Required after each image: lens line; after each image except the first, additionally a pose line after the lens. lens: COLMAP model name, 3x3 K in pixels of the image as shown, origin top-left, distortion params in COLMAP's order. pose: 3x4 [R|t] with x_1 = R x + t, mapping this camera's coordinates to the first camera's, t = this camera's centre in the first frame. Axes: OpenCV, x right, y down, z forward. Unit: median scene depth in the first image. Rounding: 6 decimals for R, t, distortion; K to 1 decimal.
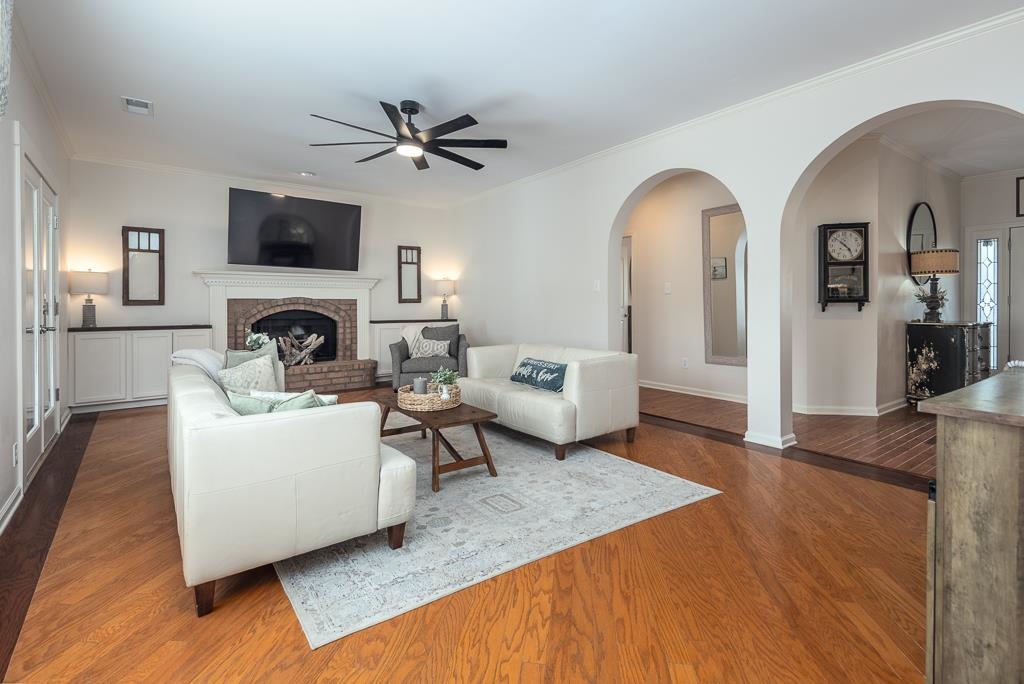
lens RADIAL K [[492.4, 0, 502.5], [0, 492.4, 305.3], [0, 0, 1]] dist [0.031330, -0.006837]
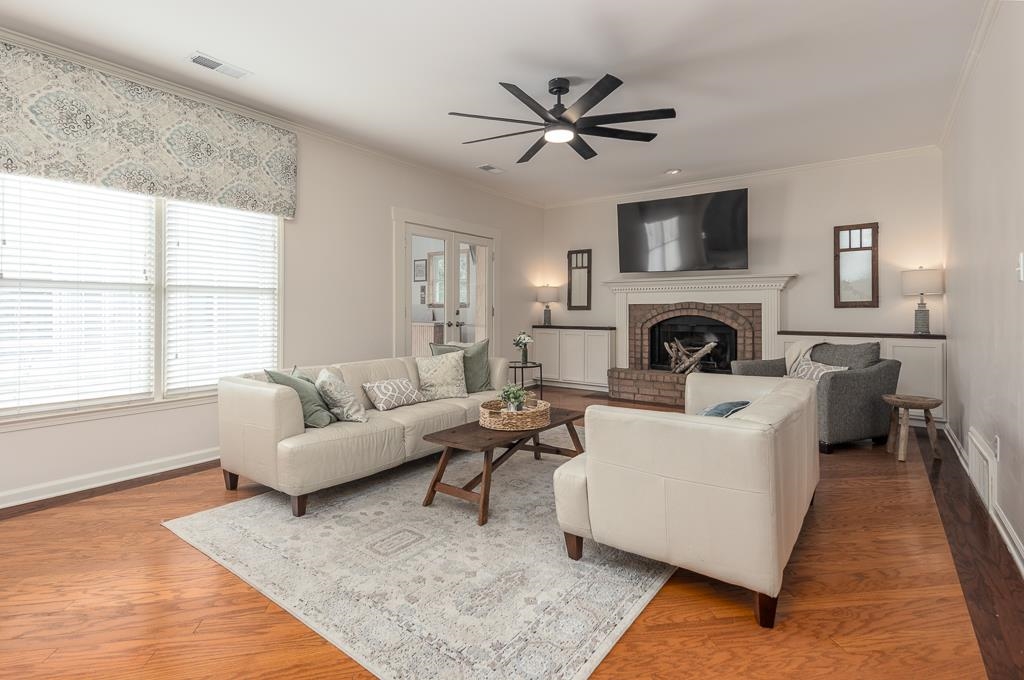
lens RADIAL K [[492.4, 0, 526.5], [0, 492.4, 305.7], [0, 0, 1]] dist [0.031330, -0.006837]
pose [[0.305674, -0.005547, -0.952120, 0.474878], [-0.002668, 0.999974, -0.006682, -0.002219], [0.952133, 0.004582, 0.305651, 0.505896]]
